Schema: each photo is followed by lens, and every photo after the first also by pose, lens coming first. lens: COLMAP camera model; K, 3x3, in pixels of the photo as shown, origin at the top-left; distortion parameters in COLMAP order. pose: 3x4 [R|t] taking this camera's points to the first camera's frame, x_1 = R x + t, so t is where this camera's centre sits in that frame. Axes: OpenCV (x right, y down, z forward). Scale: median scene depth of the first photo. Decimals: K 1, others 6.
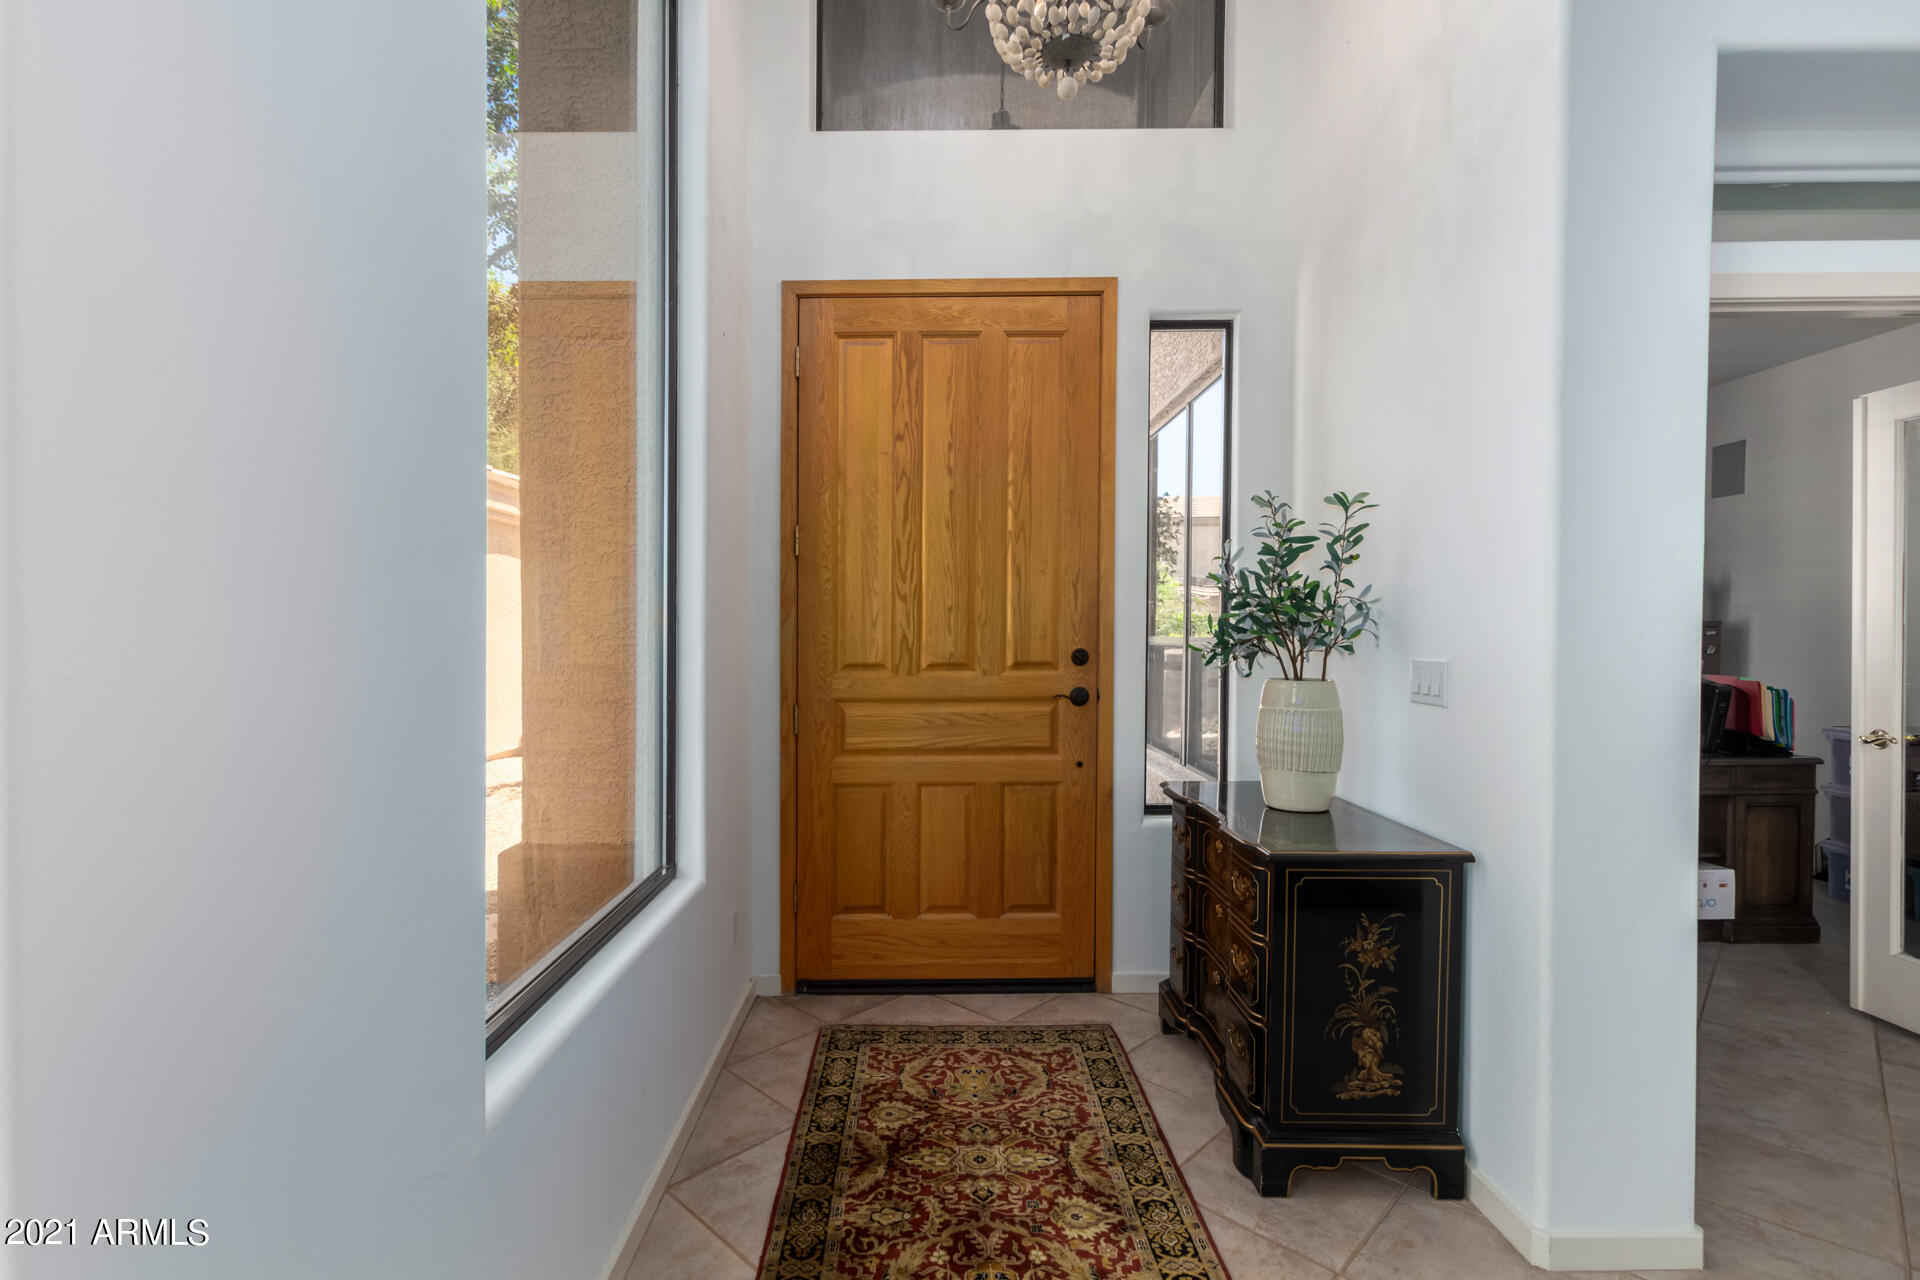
lens RADIAL K [[878.0, 0, 946.6], [0, 878.0, 649.1], [0, 0, 1]] dist [0.004205, -0.002489]
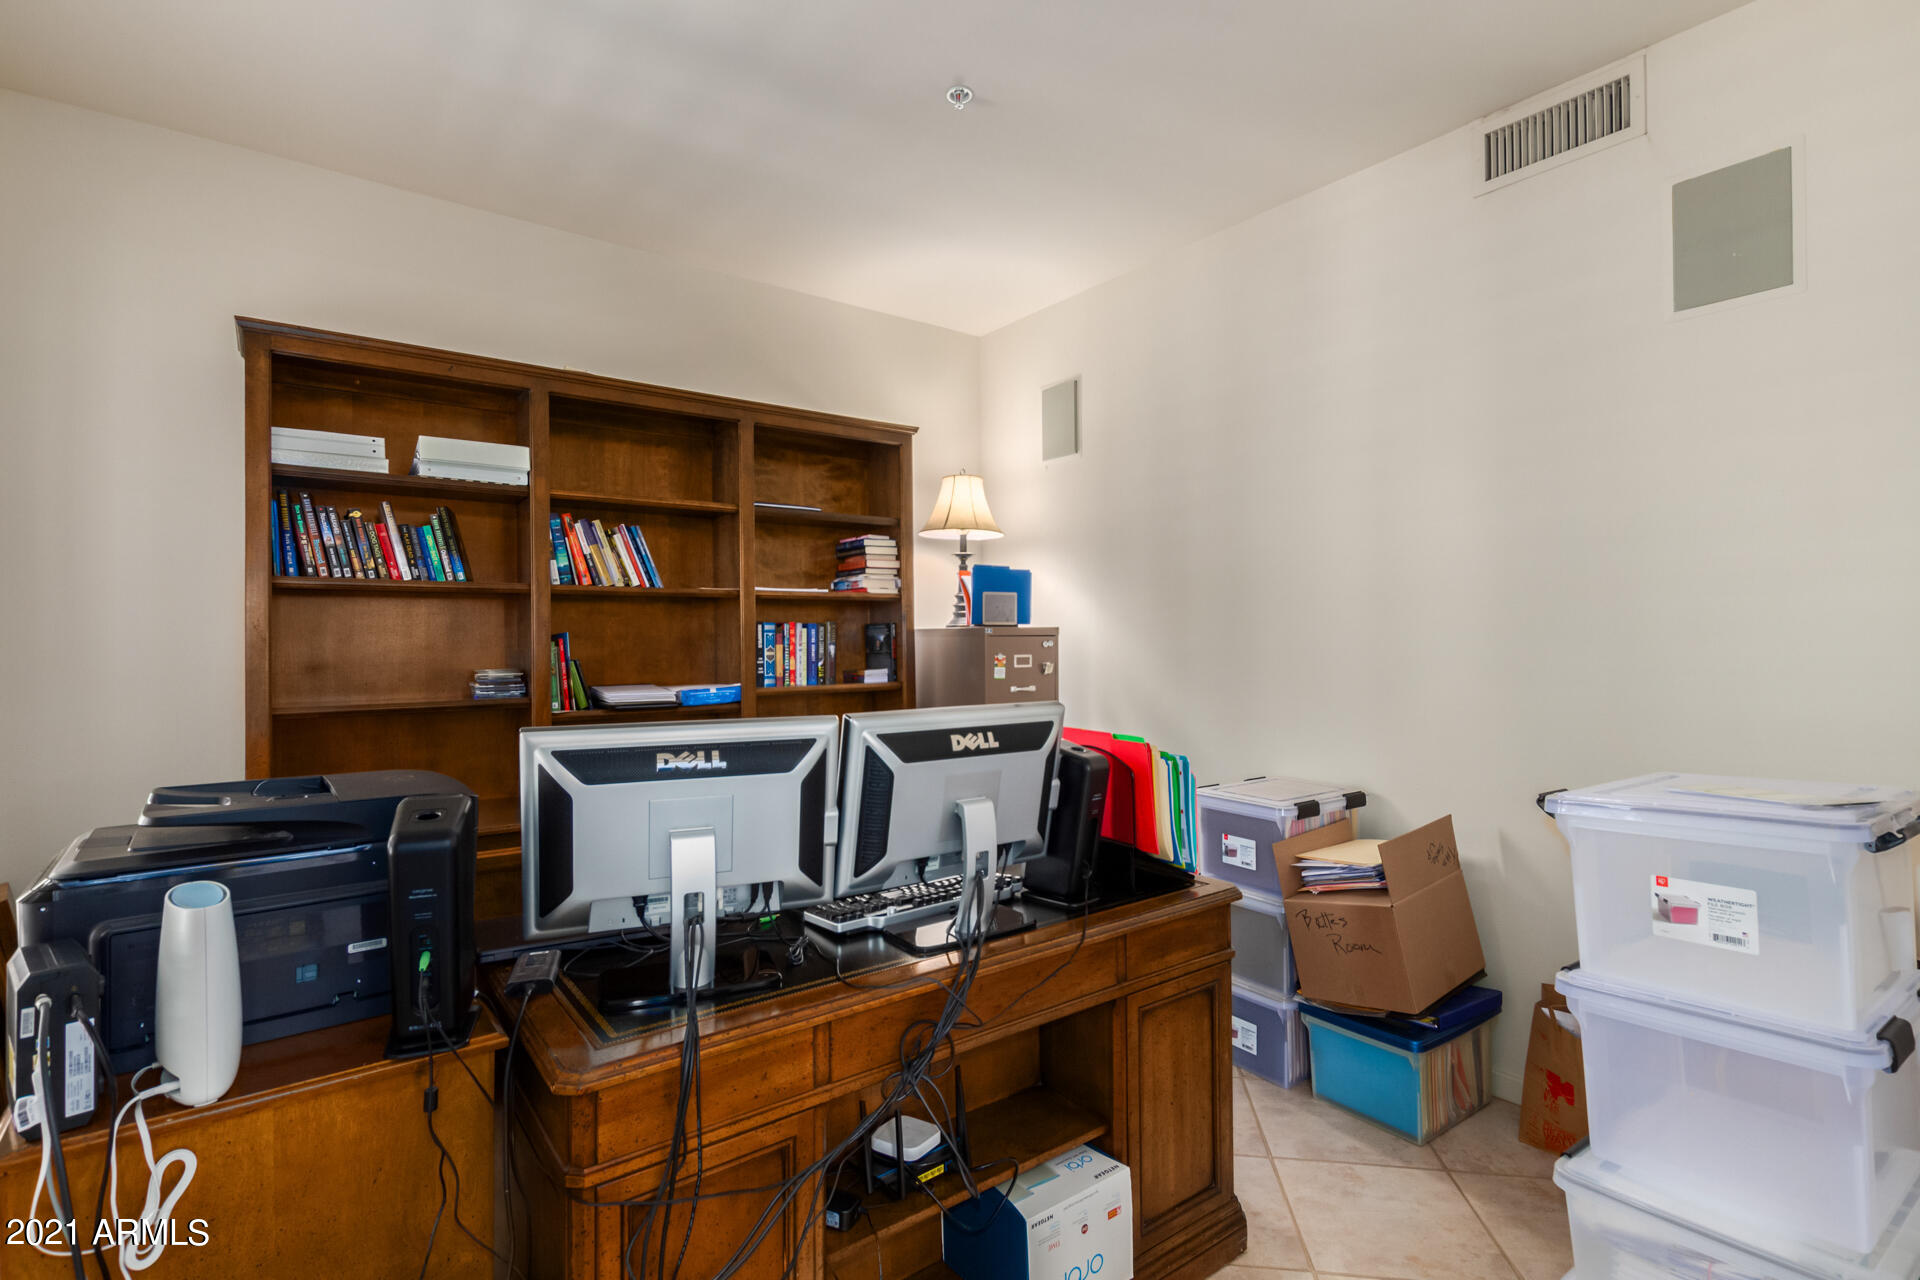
lens RADIAL K [[878.0, 0, 954.1], [0, 878.0, 634.4], [0, 0, 1]] dist [0.004205, -0.002489]
pose [[0.800287, 0.000897, 0.599617, 0.624422], [0.017684, 0.999529, -0.025097, -0.016327], [-0.599356, 0.030688, 0.799894, 0.774023]]
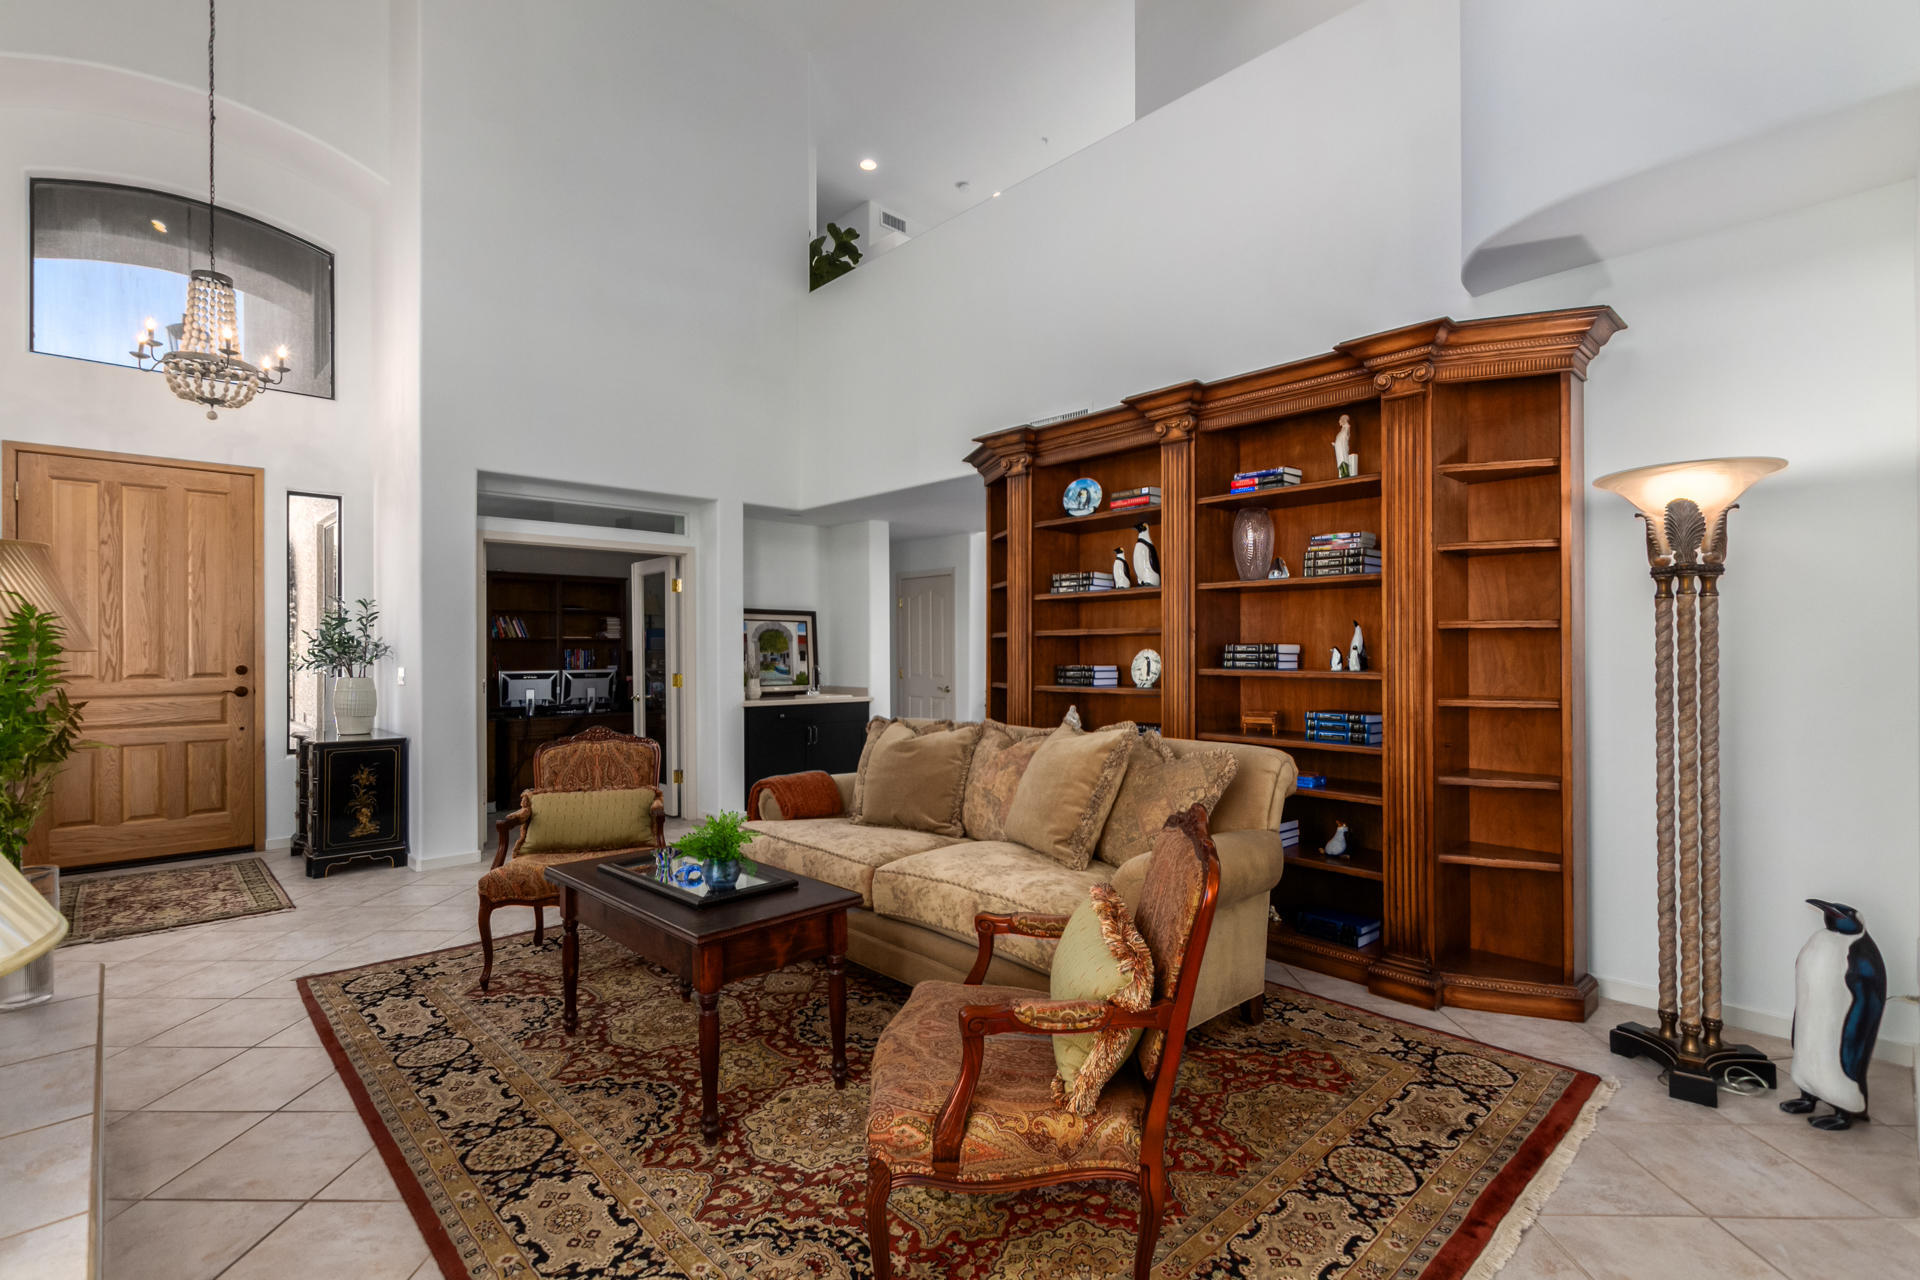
lens RADIAL K [[878.0, 0, 954.9], [0, 878.0, 665.0], [0, 0, 1]] dist [0.004205, -0.002489]
pose [[0.735656, -0.007937, 0.677309, 0.003371], [0.014922, 0.999879, -0.004490, 0.028799], [-0.677191, 0.013410, 0.735685, -1.367681]]
